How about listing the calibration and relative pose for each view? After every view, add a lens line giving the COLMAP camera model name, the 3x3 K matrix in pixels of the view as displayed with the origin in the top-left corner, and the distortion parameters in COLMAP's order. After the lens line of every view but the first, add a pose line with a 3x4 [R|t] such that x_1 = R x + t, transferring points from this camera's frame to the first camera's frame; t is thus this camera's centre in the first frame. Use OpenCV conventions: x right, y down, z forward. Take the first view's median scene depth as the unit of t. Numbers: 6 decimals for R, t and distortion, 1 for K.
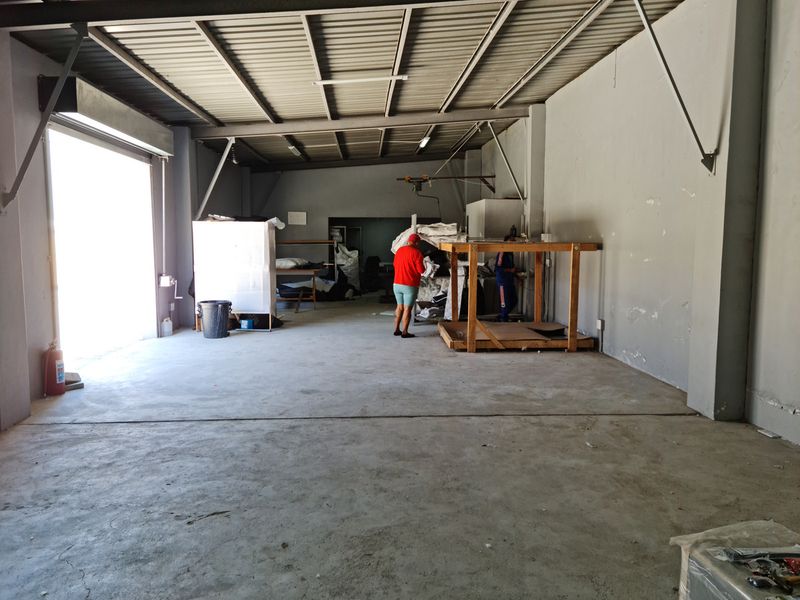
lens RADIAL K [[629.5, 0, 411.9], [0, 629.5, 298.1], [0, 0, 1]] dist [0.126822, -0.124162]
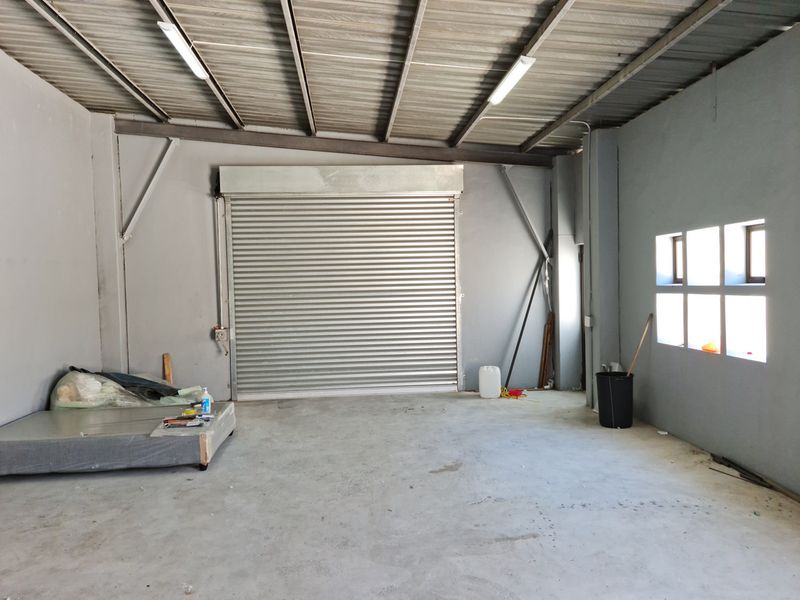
lens RADIAL K [[629.5, 0, 411.9], [0, 629.5, 298.1], [0, 0, 1]] dist [0.126822, -0.124162]
pose [[-0.999450, 0.026154, -0.020372, -0.149822], [0.023530, 0.992516, 0.119824, -0.203087], [0.023354, 0.119278, -0.992586, 2.039724]]
